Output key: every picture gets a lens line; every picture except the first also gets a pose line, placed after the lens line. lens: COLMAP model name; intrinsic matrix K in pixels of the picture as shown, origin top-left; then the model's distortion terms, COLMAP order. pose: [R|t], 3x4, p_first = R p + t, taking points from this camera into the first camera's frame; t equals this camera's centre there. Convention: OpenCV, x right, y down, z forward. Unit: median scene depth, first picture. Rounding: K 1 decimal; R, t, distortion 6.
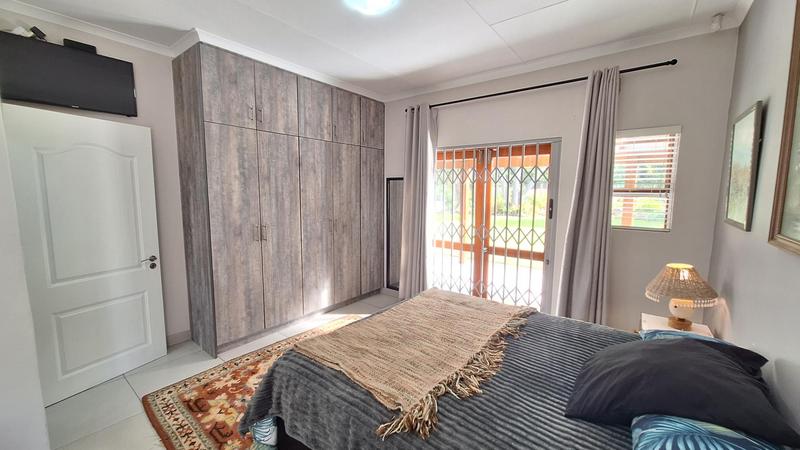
lens RADIAL K [[314.8, 0, 405.4], [0, 314.8, 226.4], [0, 0, 1]] dist [-0.004900, 0.001467]
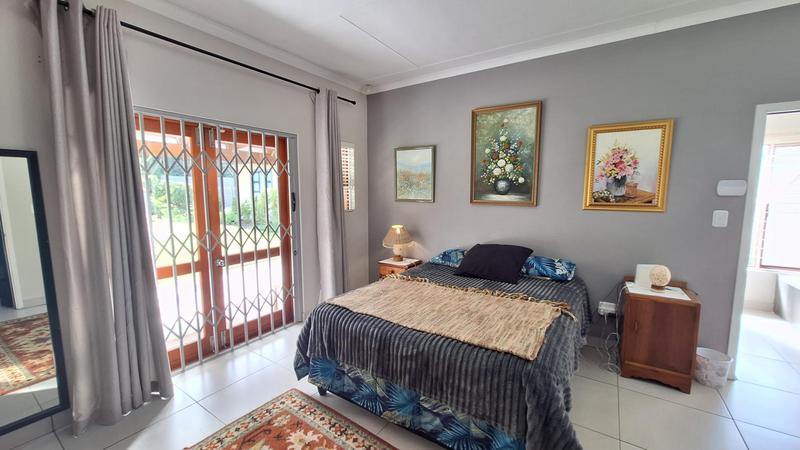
lens RADIAL K [[314.8, 0, 402.6], [0, 314.8, 223.3], [0, 0, 1]] dist [-0.004900, 0.001467]
pose [[-0.073799, -0.109154, 0.991282, -0.579273], [0.110458, 0.986982, 0.116904, -0.064313], [-0.991137, 0.118122, -0.060781, 0.685259]]
